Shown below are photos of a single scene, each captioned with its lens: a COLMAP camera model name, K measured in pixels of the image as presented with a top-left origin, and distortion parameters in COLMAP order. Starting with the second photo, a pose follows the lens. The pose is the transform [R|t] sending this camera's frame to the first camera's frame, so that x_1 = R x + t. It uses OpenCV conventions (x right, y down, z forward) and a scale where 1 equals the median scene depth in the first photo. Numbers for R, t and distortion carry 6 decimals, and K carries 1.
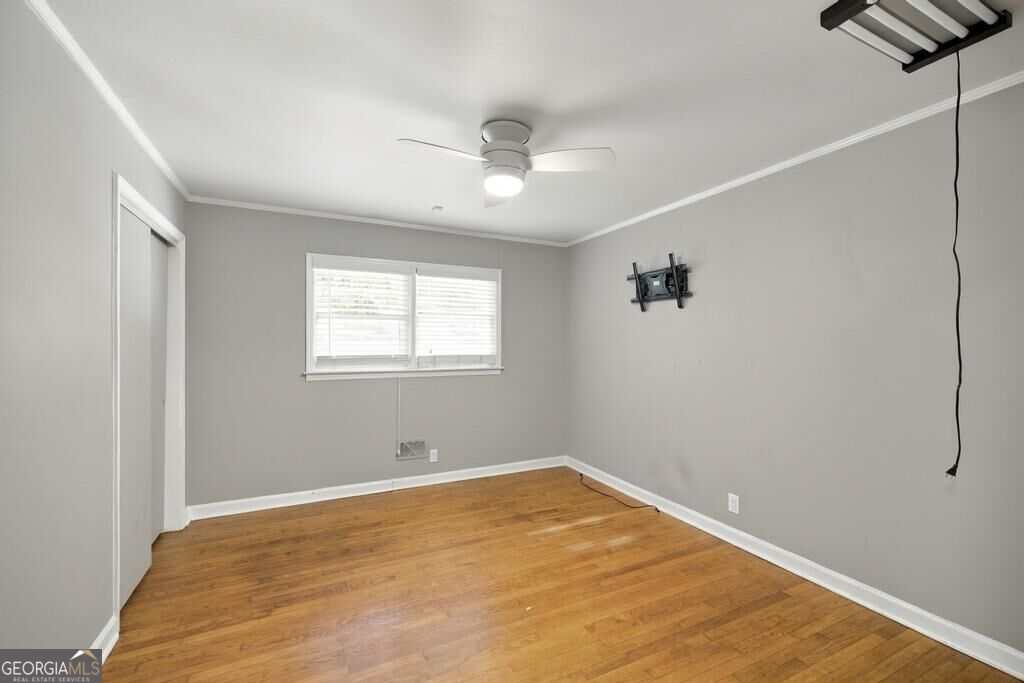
lens RADIAL K [[435.0, 0, 512.3], [0, 435.0, 343.4], [0, 0, 1]] dist [-0.001471, -0.000007]
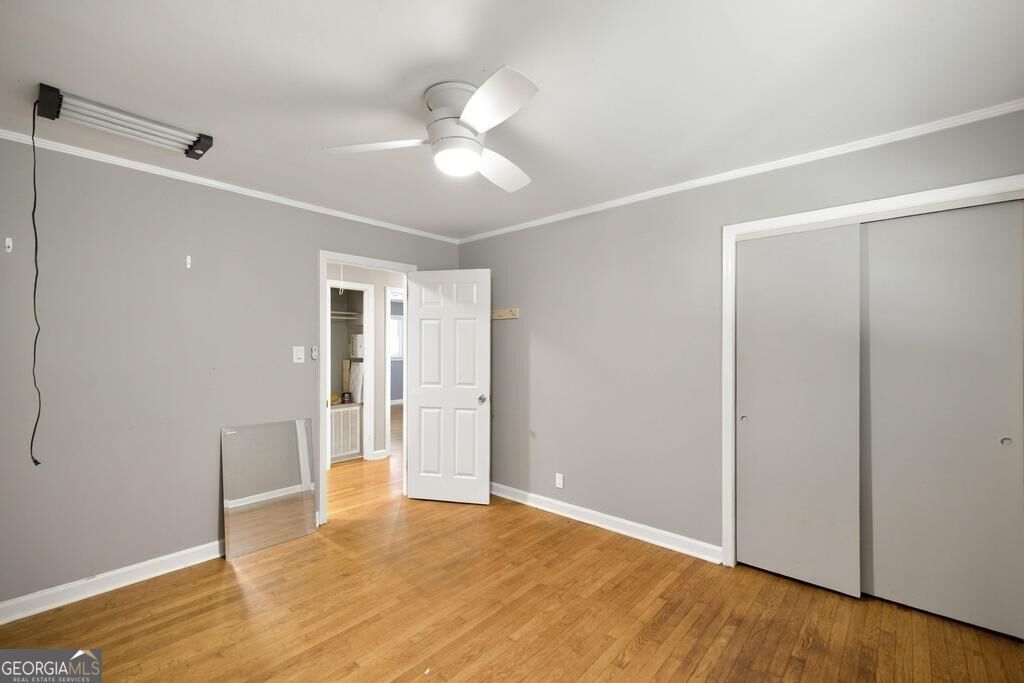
lens RADIAL K [[435.0, 0, 508.0], [0, 435.0, 345.5], [0, 0, 1]] dist [-0.001471, -0.000007]
pose [[-0.928284, -0.003687, -0.371854, 0.111912], [-0.004282, 0.999991, 0.000773, -0.005991], [0.371847, 0.002310, -0.928291, 0.997434]]
